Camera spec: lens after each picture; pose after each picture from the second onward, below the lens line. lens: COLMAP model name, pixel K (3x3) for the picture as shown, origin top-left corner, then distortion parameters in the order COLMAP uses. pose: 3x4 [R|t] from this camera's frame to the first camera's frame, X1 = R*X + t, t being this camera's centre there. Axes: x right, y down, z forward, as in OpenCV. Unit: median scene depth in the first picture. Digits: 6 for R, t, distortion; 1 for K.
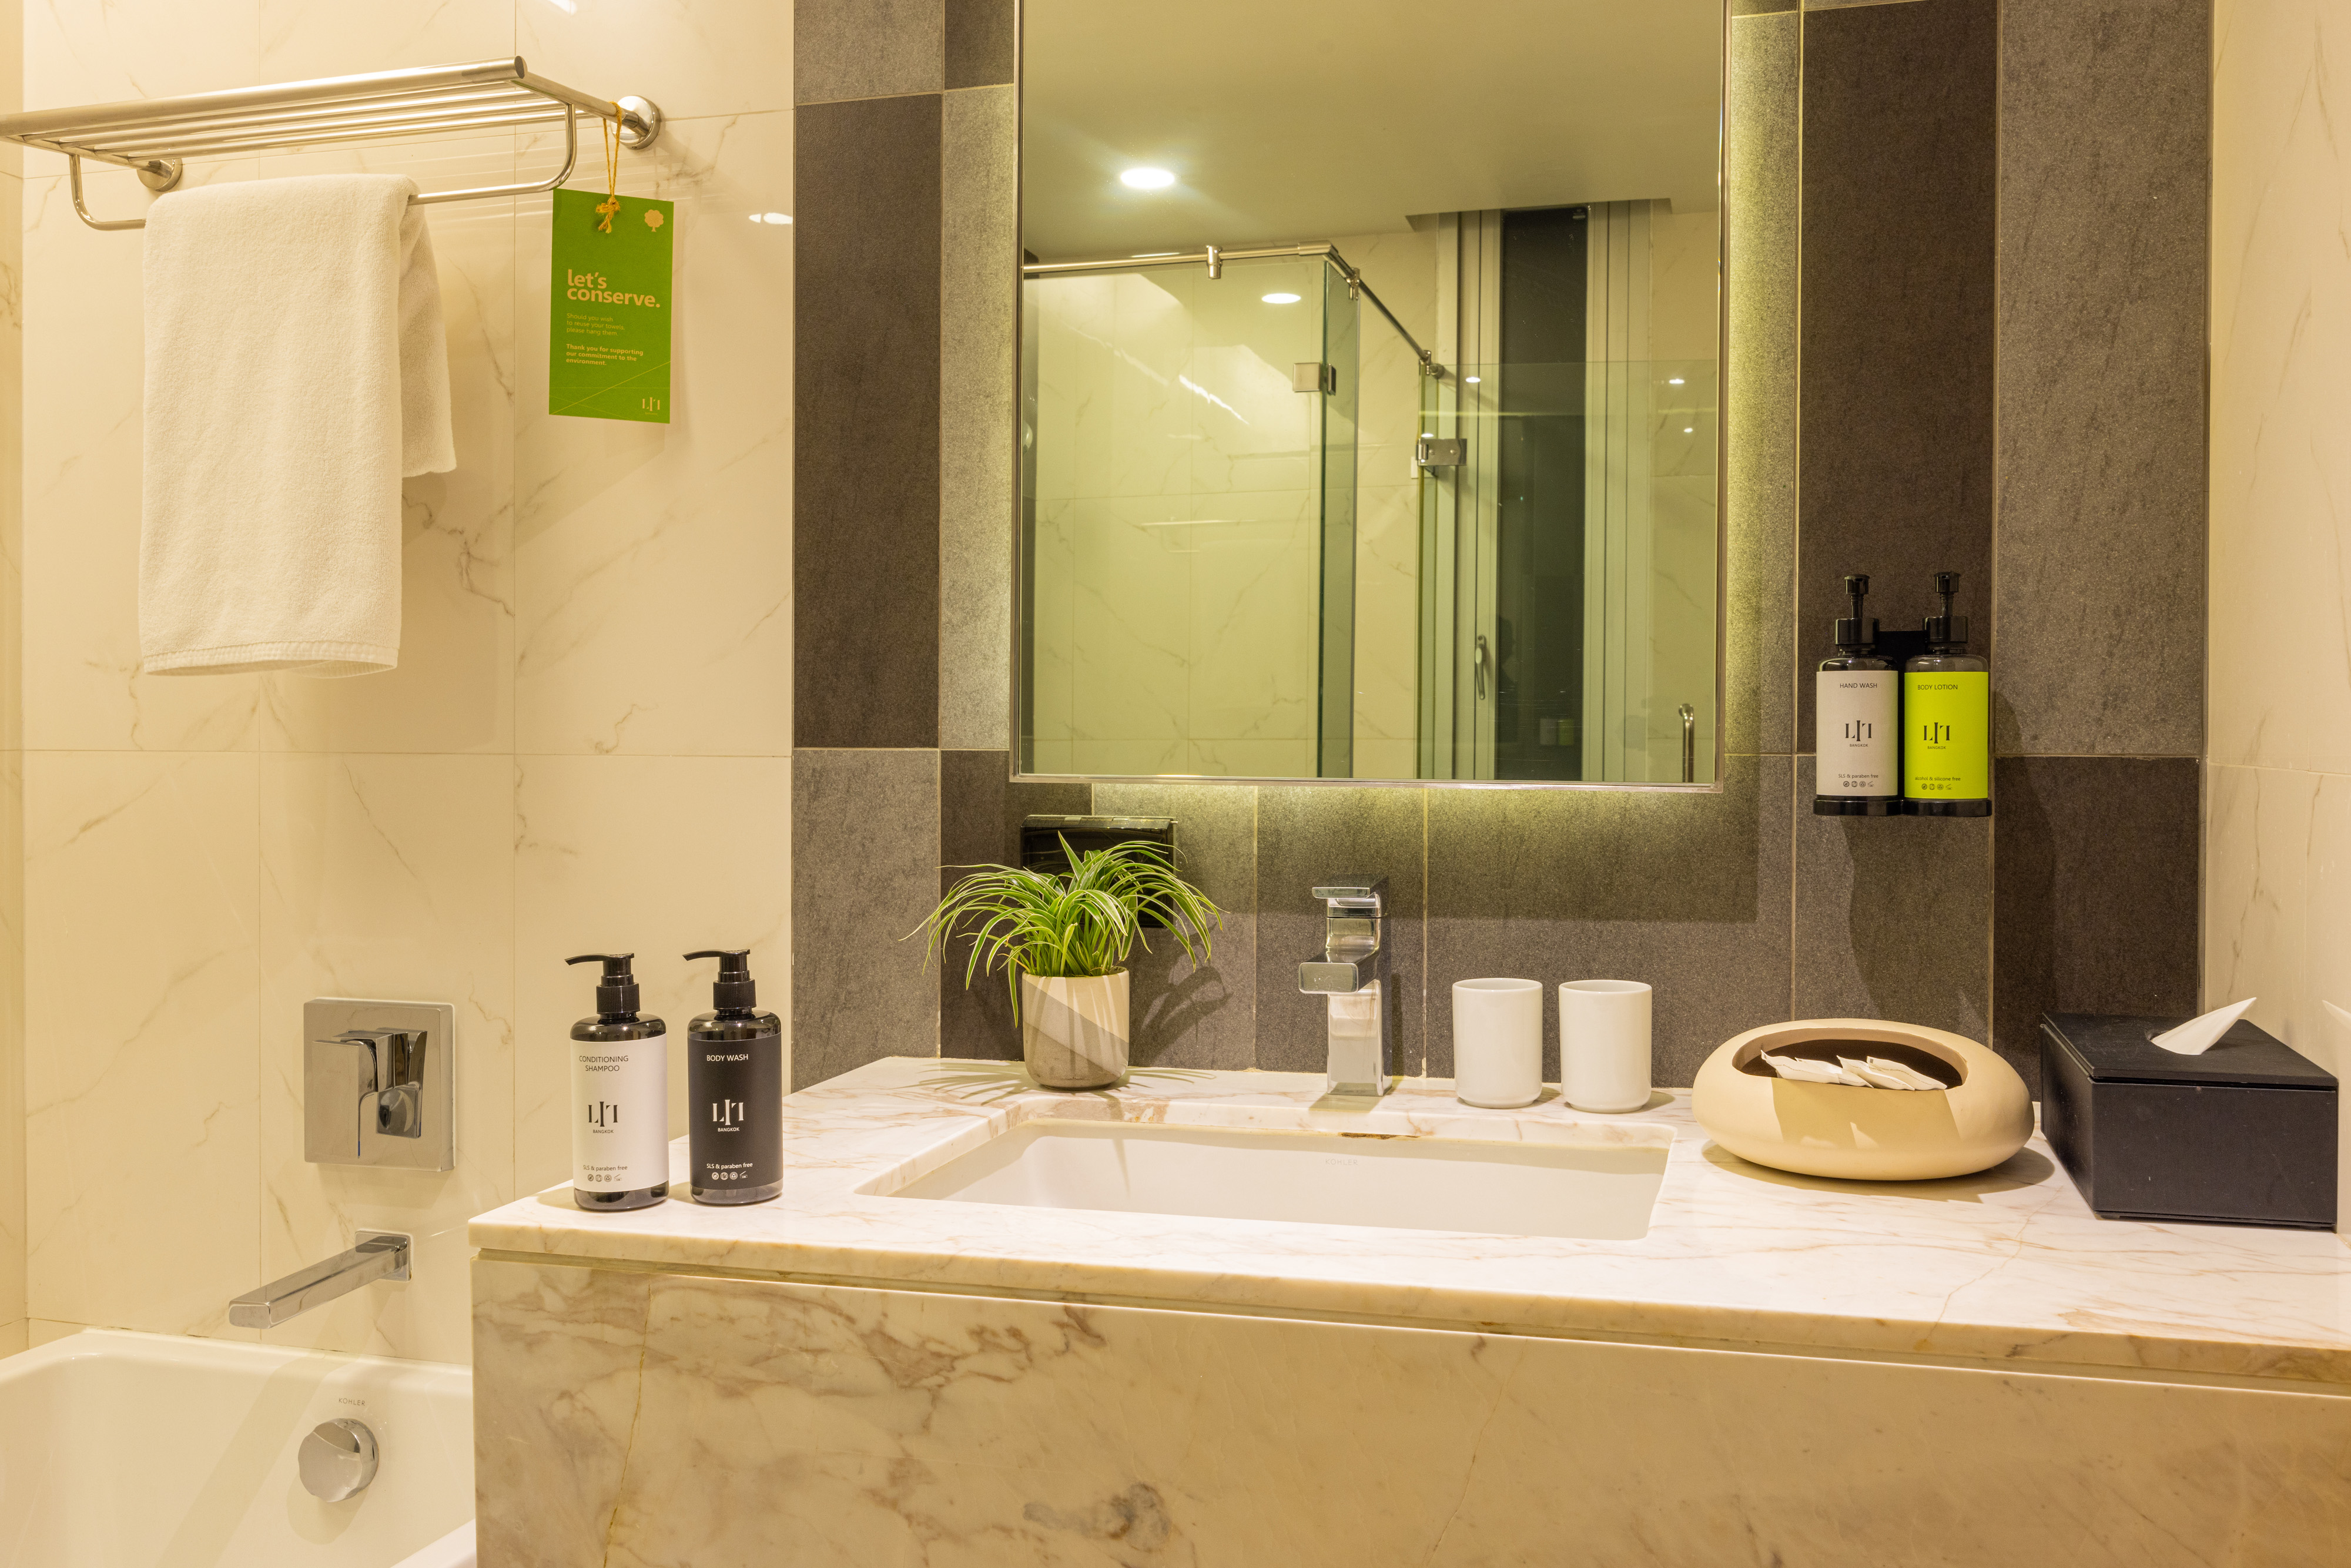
lens RADIAL K [[2079.7, 0, 1175.5], [0, 2079.7, 784.0], [0, 0, 1]] dist [-0.007435, -0.003545]
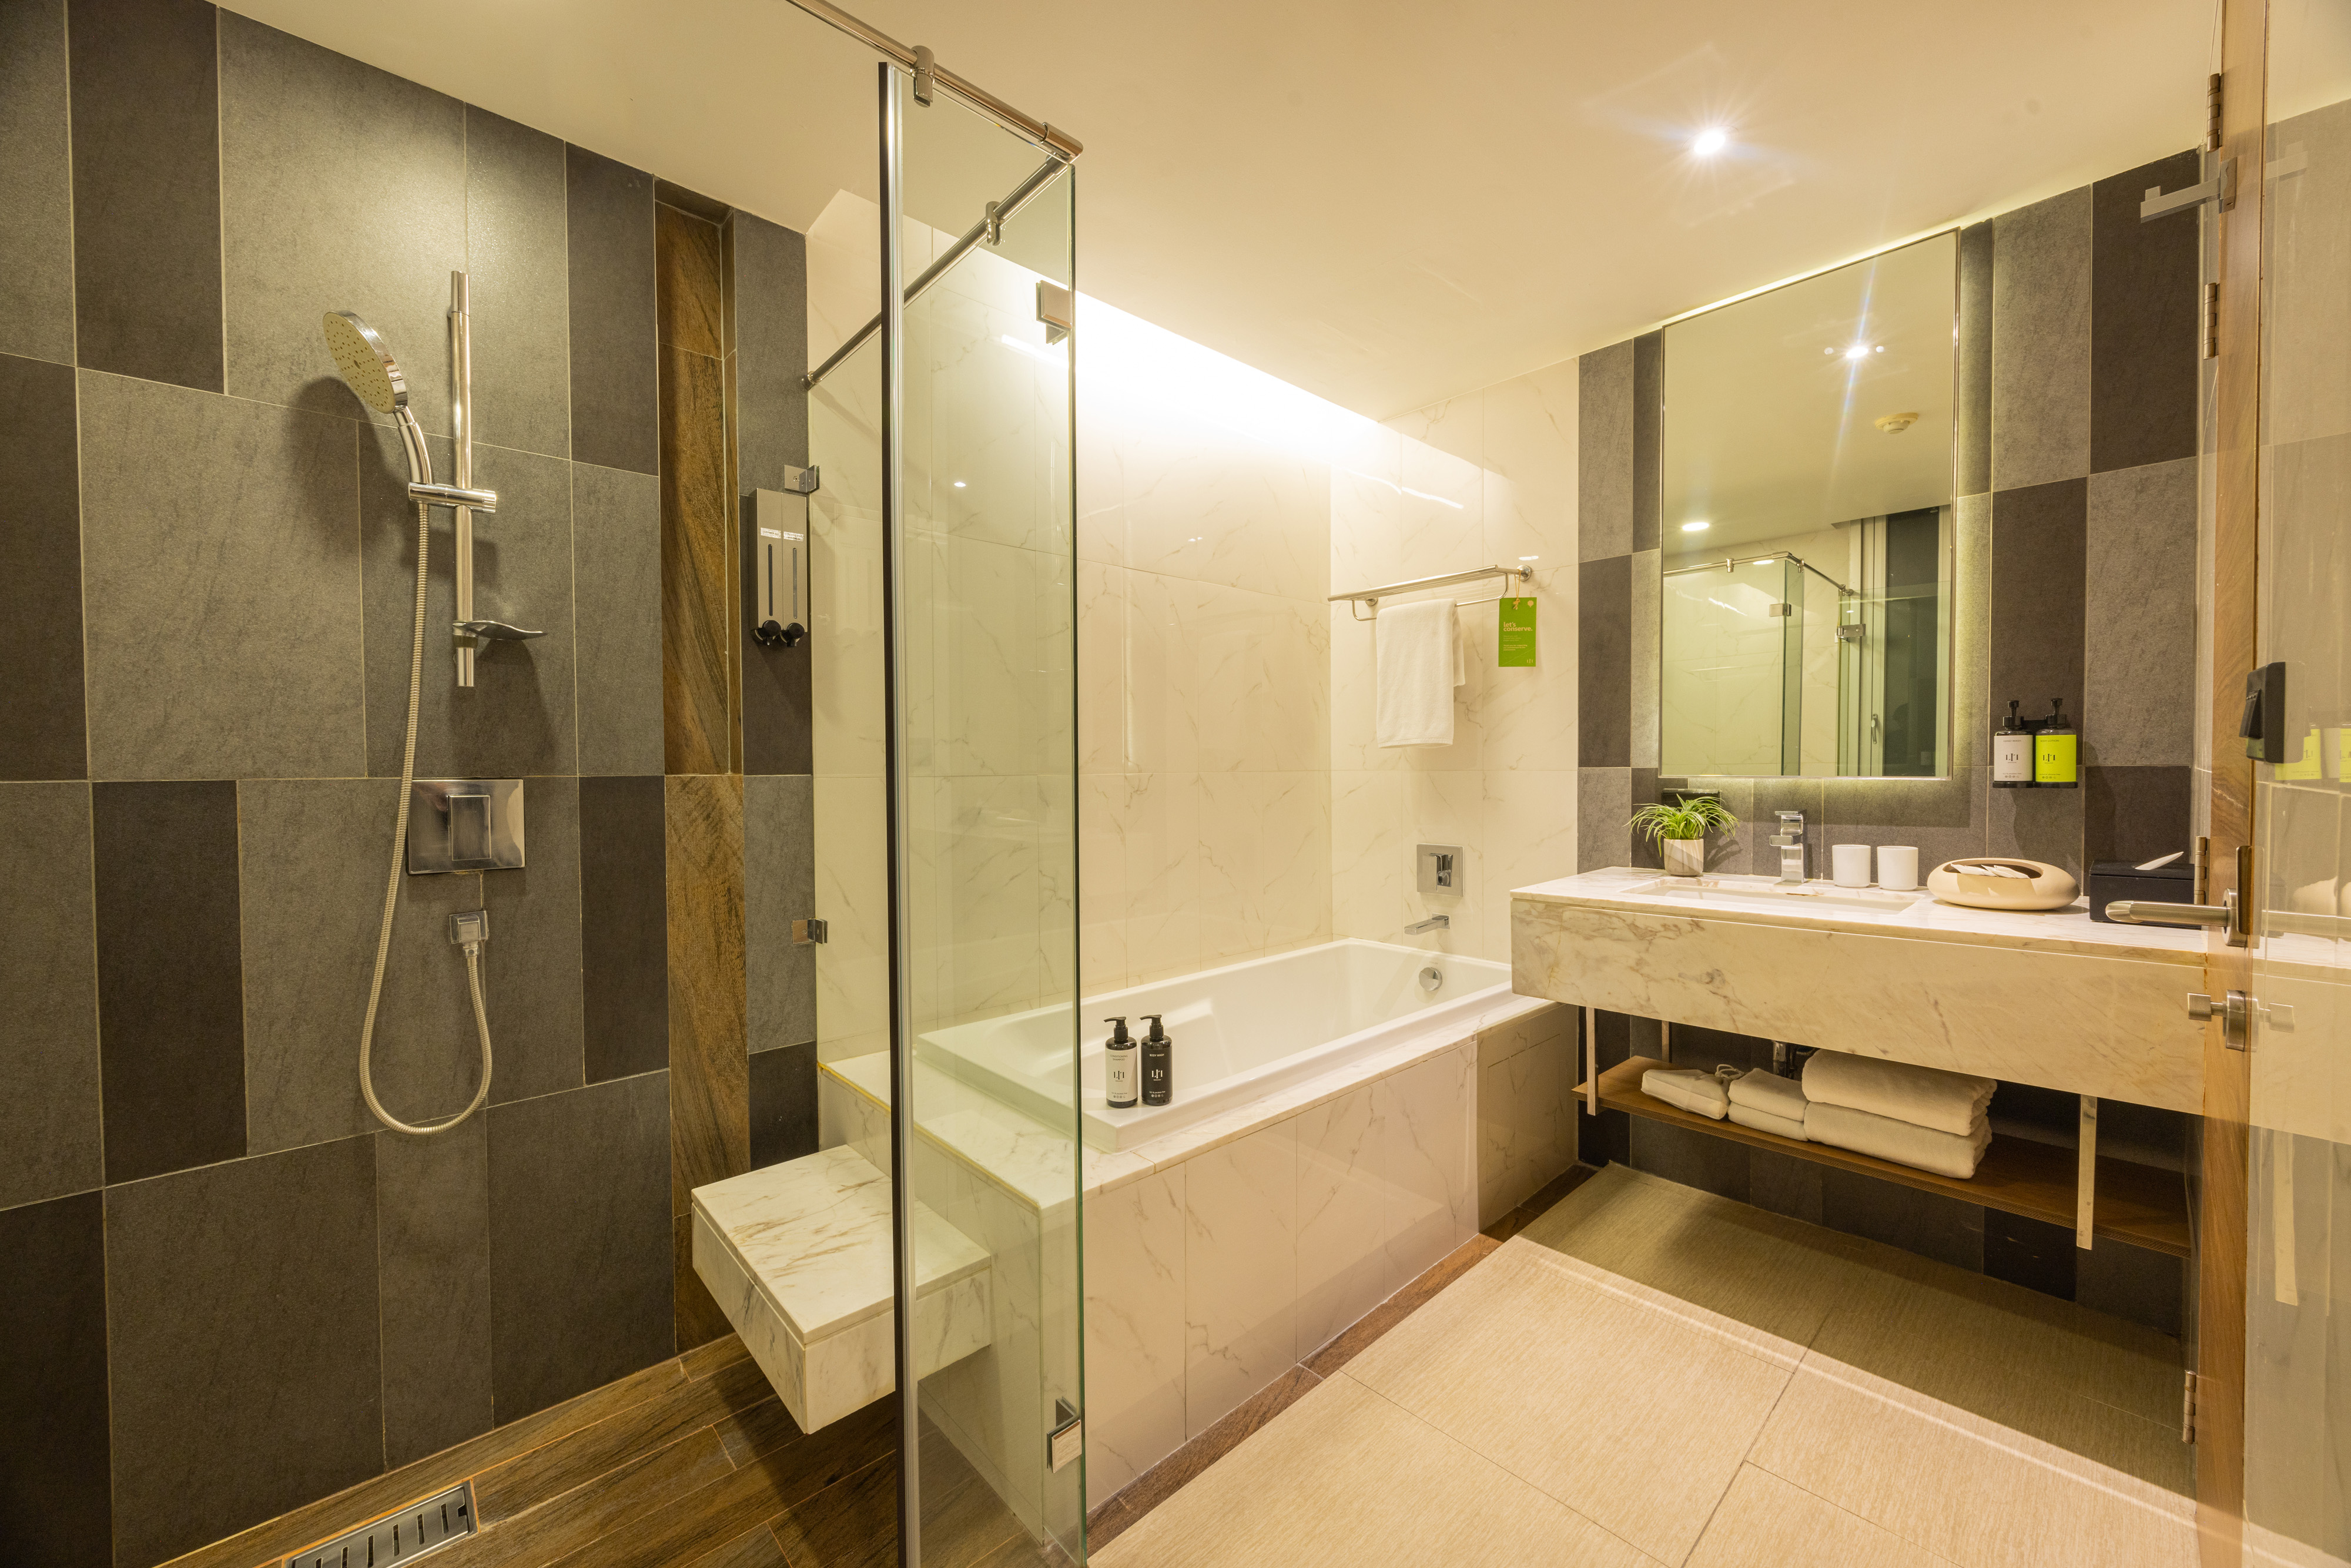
lens RADIAL K [[899.3, 0, 1175.5], [0, 899.3, 784.0], [0, 0, 1]] dist [-0.001598, -0.000030]
pose [[0.863464, 0.000647, -0.504409, -0.025176], [-0.002010, 0.999996, -0.002157, 0.012787], [0.504406, 0.002876, 0.863462, -0.512931]]
